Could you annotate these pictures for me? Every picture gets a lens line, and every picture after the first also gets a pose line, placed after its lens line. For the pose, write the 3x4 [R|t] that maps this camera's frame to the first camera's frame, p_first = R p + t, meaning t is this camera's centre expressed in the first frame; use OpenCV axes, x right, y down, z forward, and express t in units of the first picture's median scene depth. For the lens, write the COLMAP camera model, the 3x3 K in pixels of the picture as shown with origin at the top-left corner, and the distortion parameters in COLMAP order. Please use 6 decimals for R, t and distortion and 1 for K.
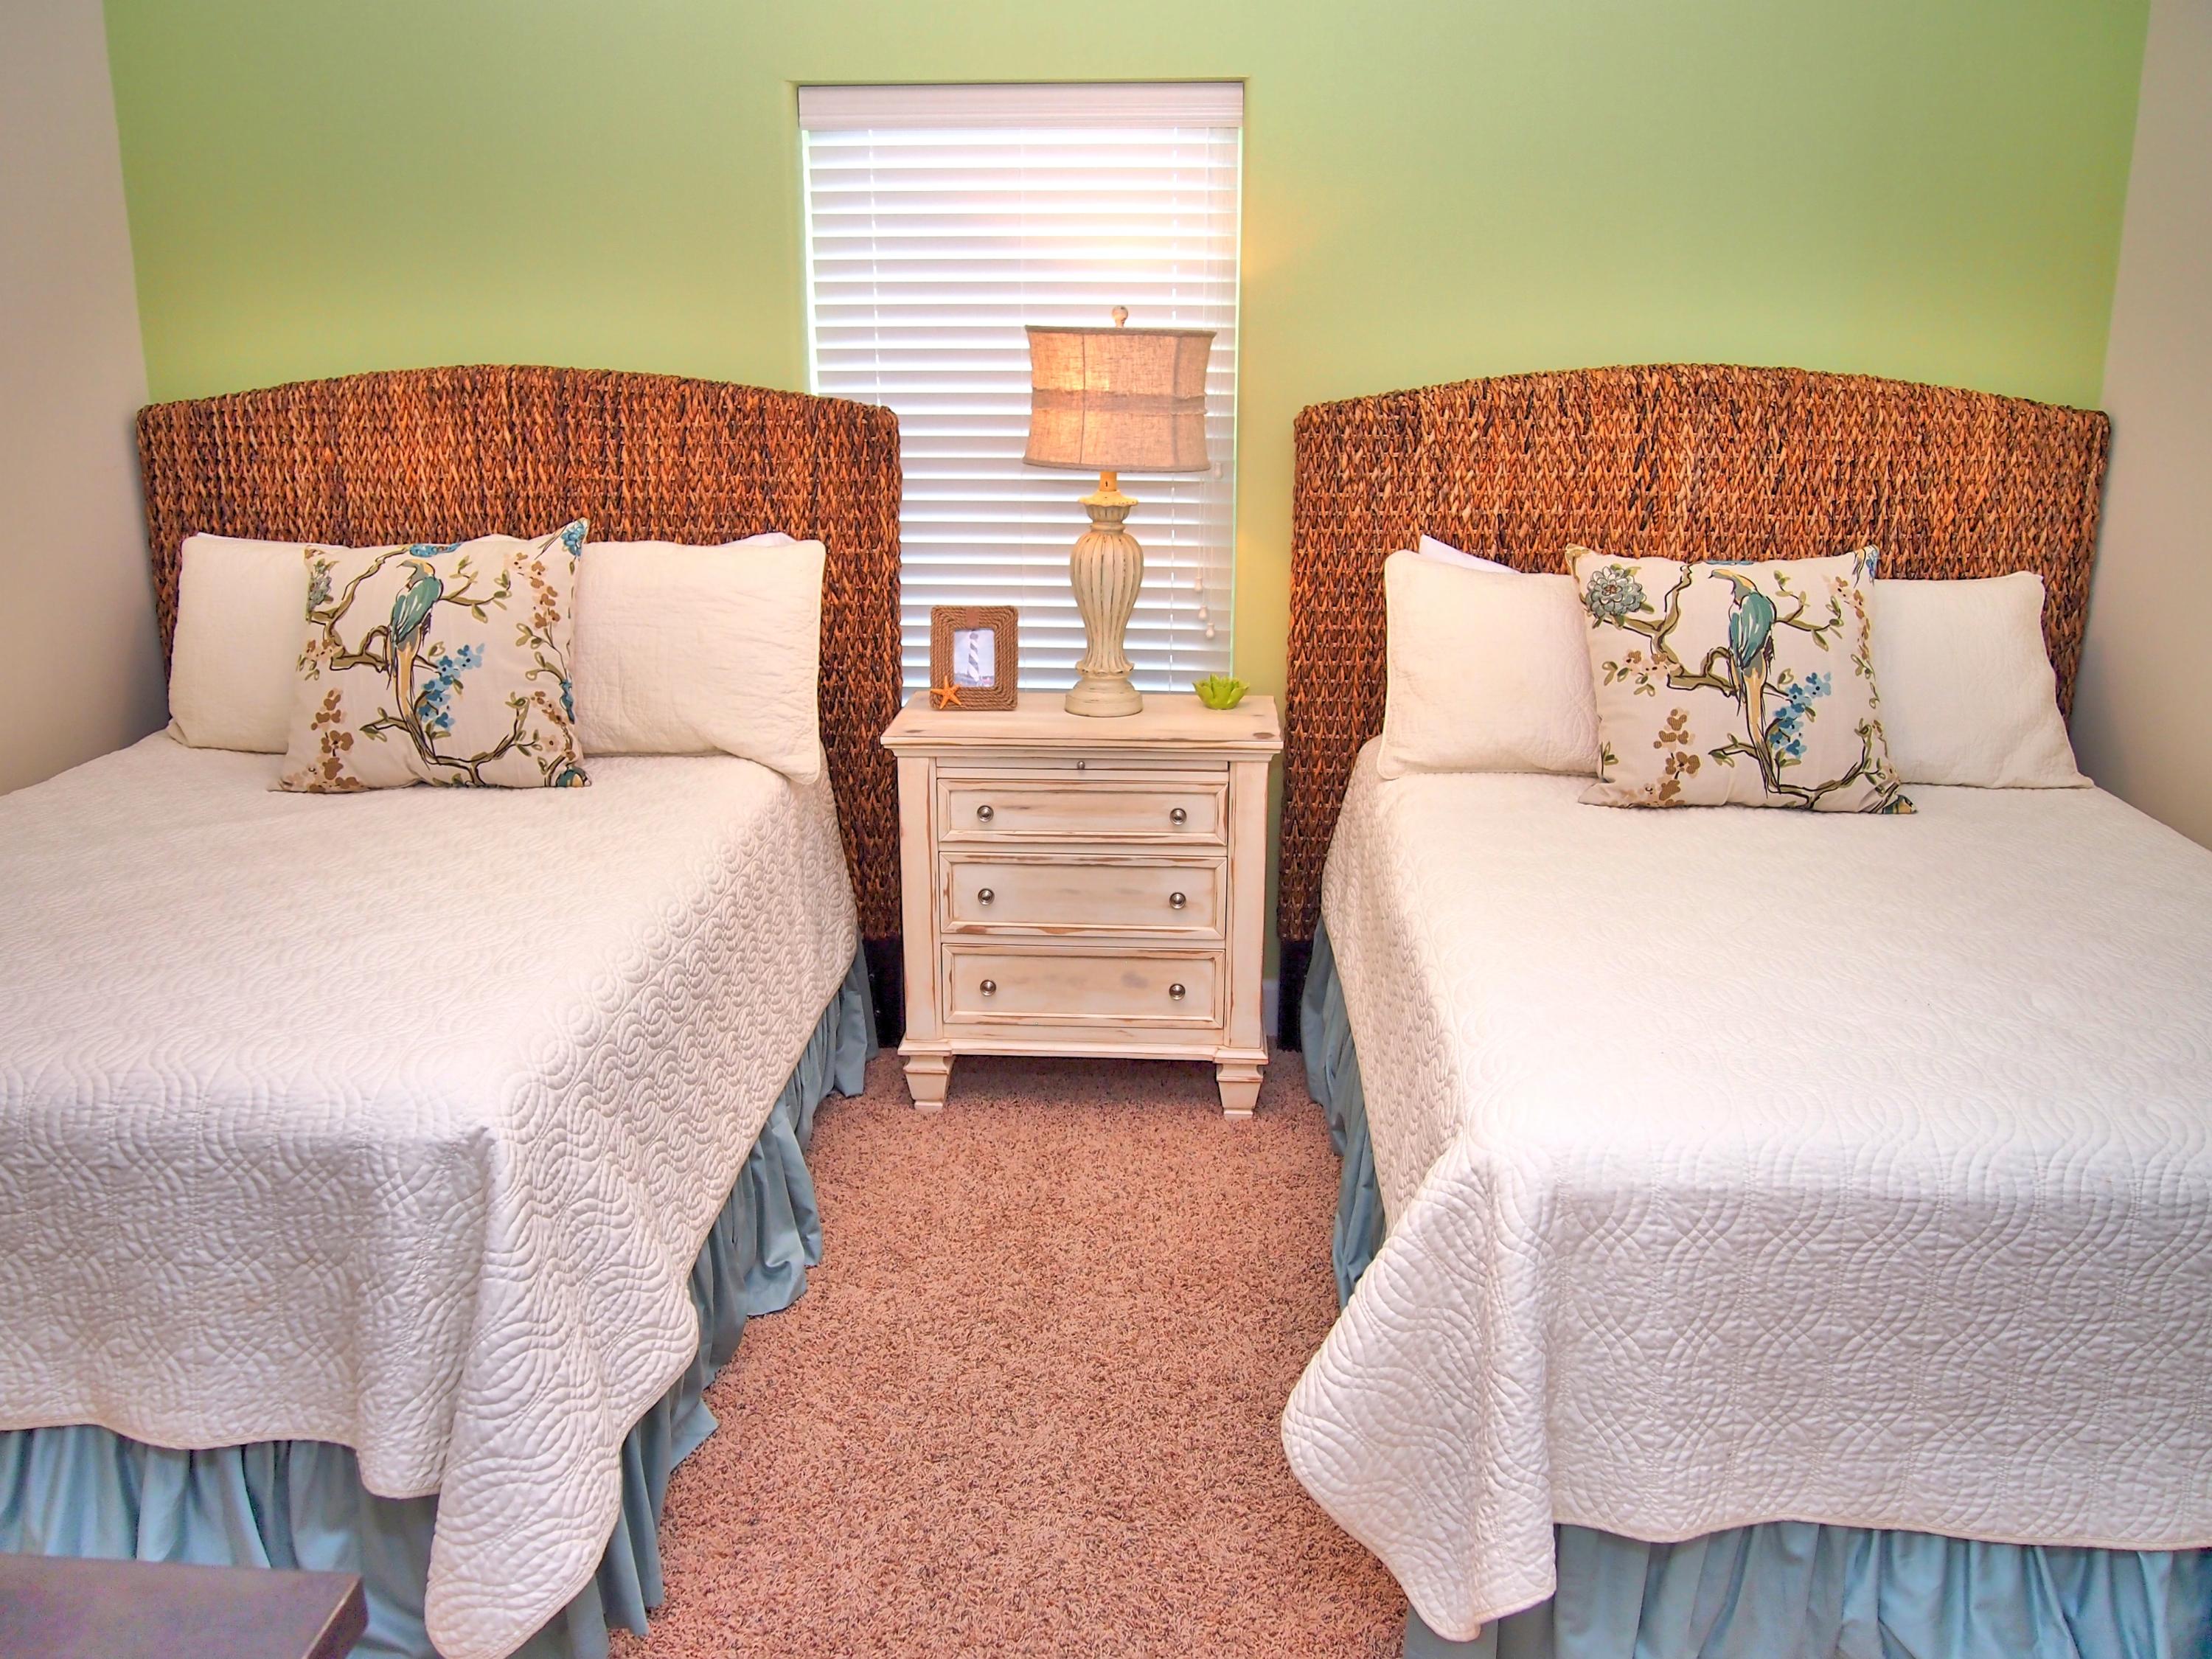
lens RADIAL K [[1911.1, 0, 1106.0], [0, 1911.1, 829.5], [0, 0, 1]] dist [0.001434, -0.000615]
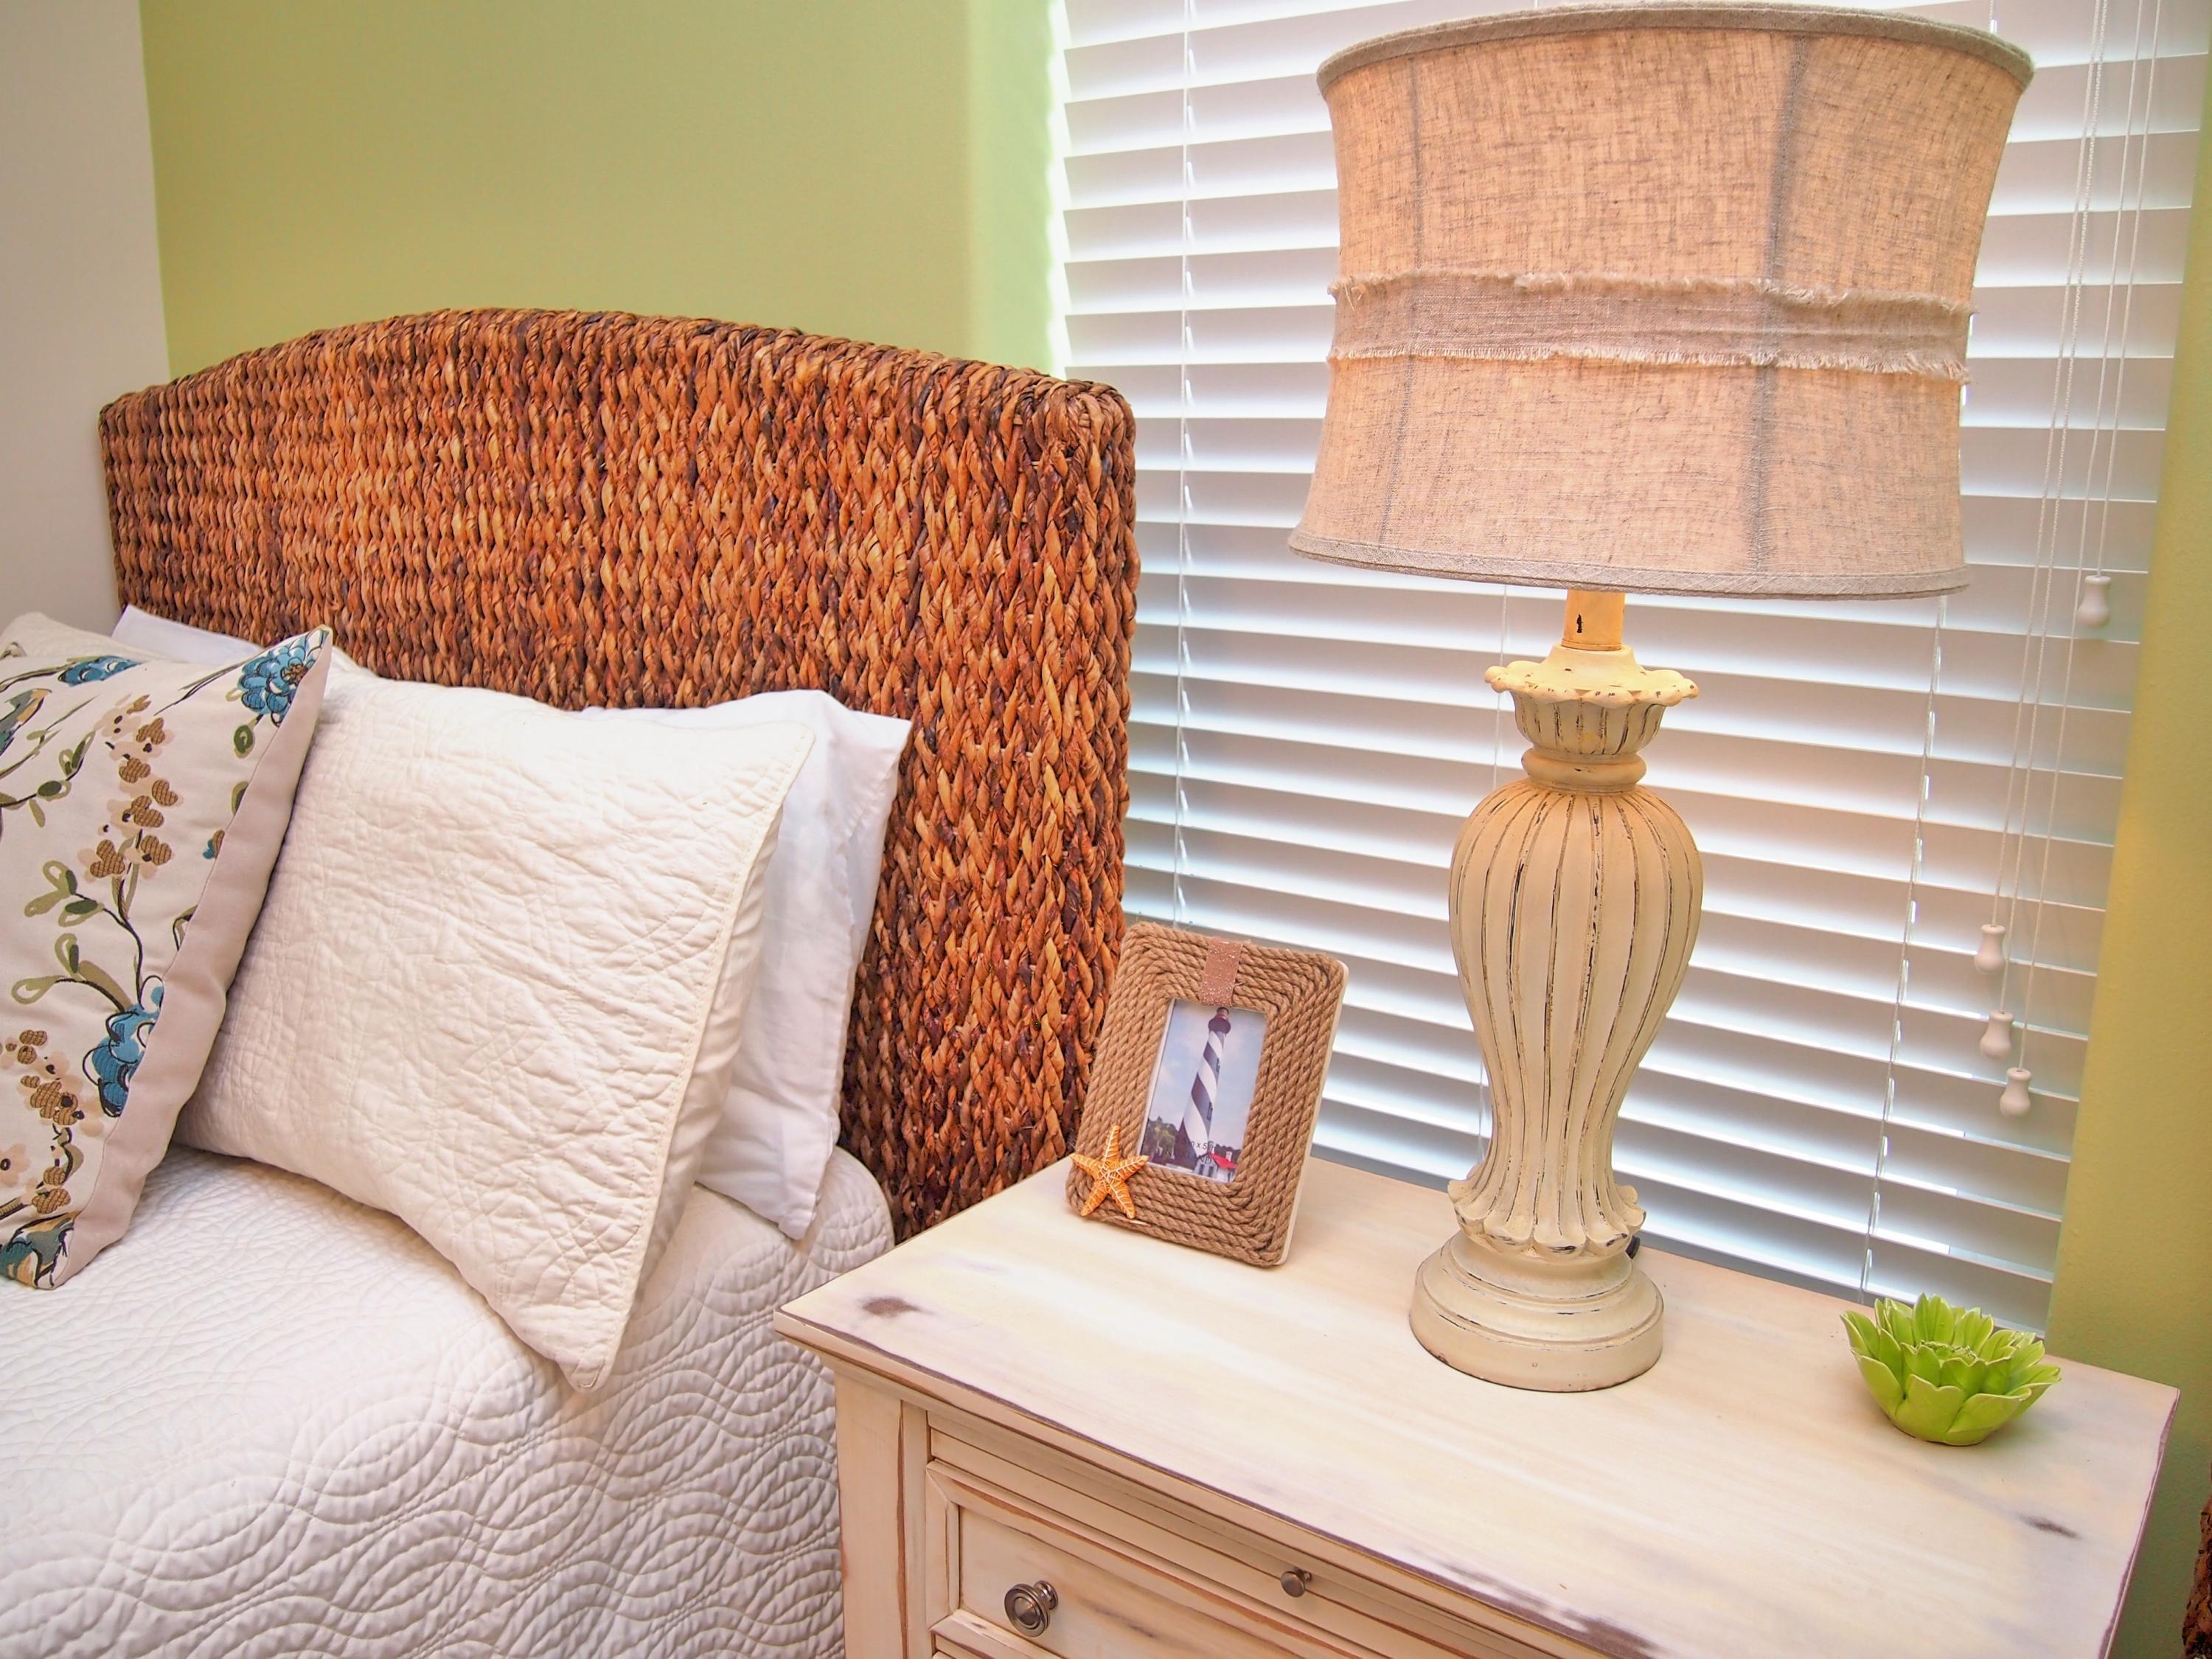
lens RADIAL K [[1794.6, 0, 1106.0], [0, 1794.6, 829.5], [0, 0, 1]] dist [-0.056462, 0.002201]
pose [[0.825815, 0.129472, -0.548877, 0.091722], [-0.151967, 0.988375, 0.004500, -0.136755], [0.543079, 0.079696, 0.835891, 0.716112]]
